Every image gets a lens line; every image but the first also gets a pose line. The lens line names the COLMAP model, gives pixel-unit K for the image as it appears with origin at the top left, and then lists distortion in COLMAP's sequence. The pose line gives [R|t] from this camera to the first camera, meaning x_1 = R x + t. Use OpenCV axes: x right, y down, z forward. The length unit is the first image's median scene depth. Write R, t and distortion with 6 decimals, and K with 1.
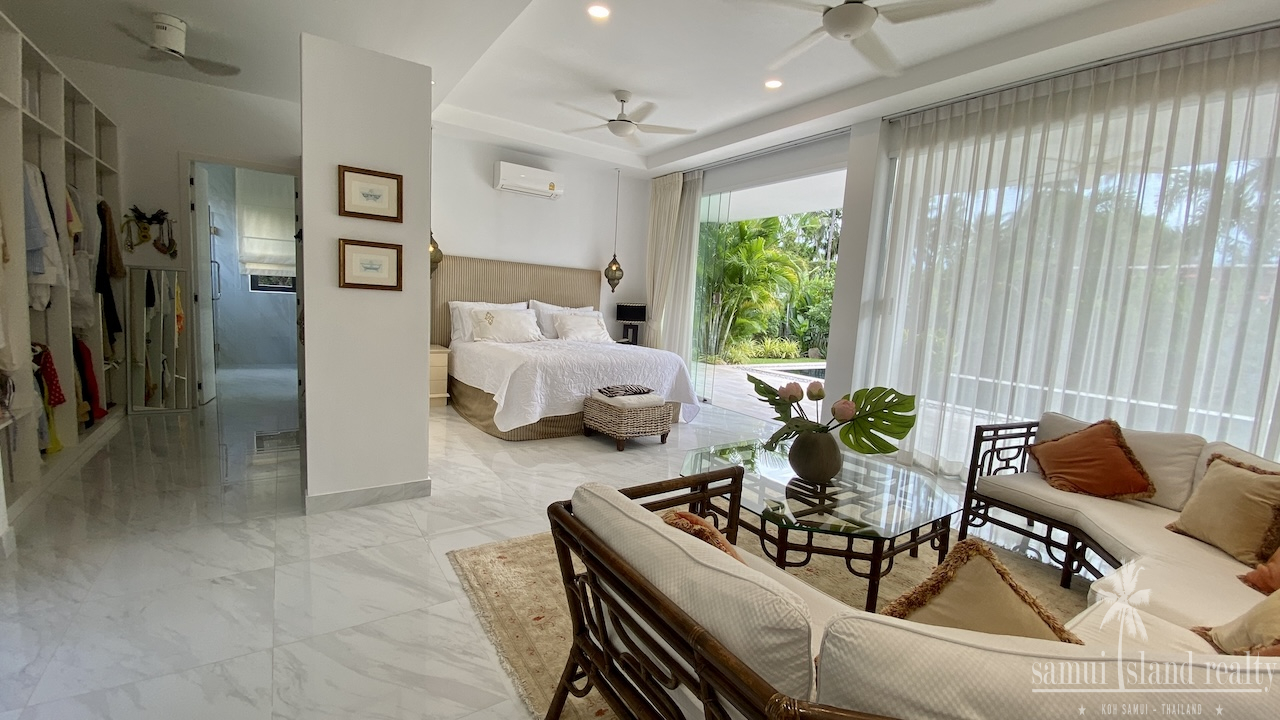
lens RADIAL K [[519.2, 0, 640.0], [0, 519.2, 360.0], [0, 0, 1]] dist [0.004806, -0.000378]
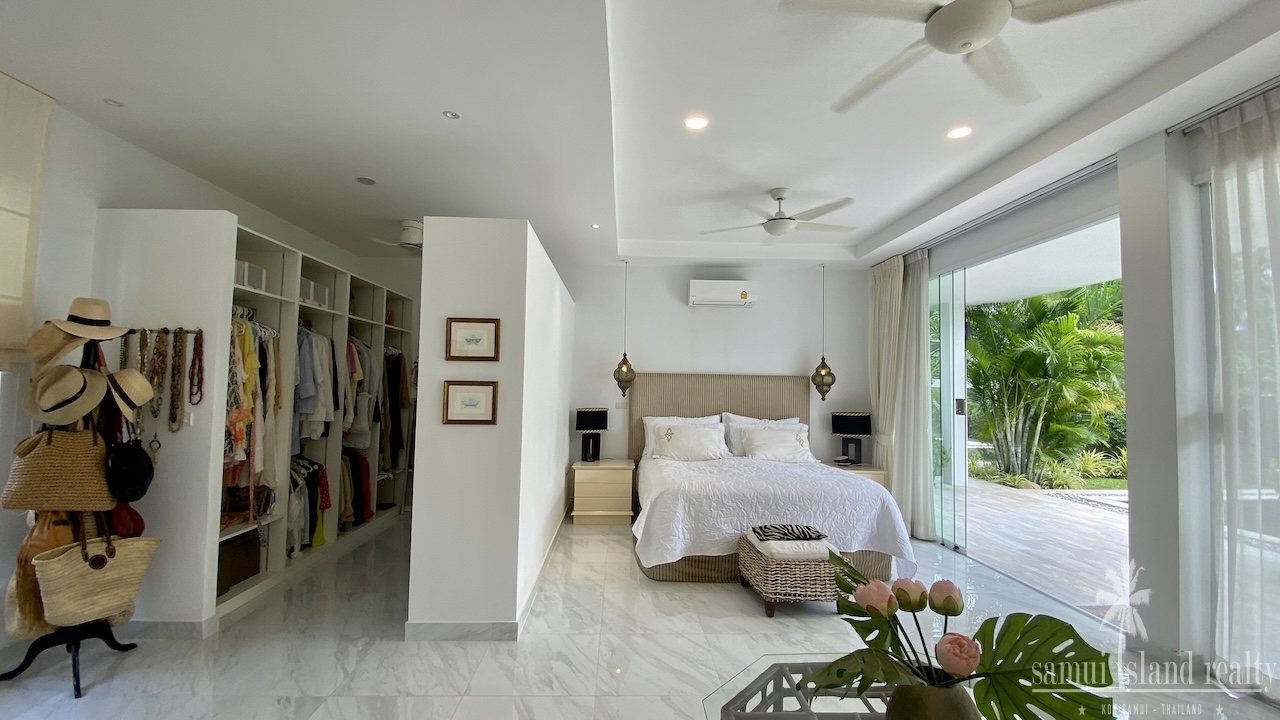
lens RADIAL K [[518.6, 0, 636.4], [0, 518.6, 351.3], [0, 0, 1]] dist [0.034466, -0.027290]
pose [[0.846217, -0.080099, -0.526783, 0.213381], [-0.028301, 0.980485, -0.194547, -0.049644], [0.532086, 0.179537, 0.827436, 0.155334]]
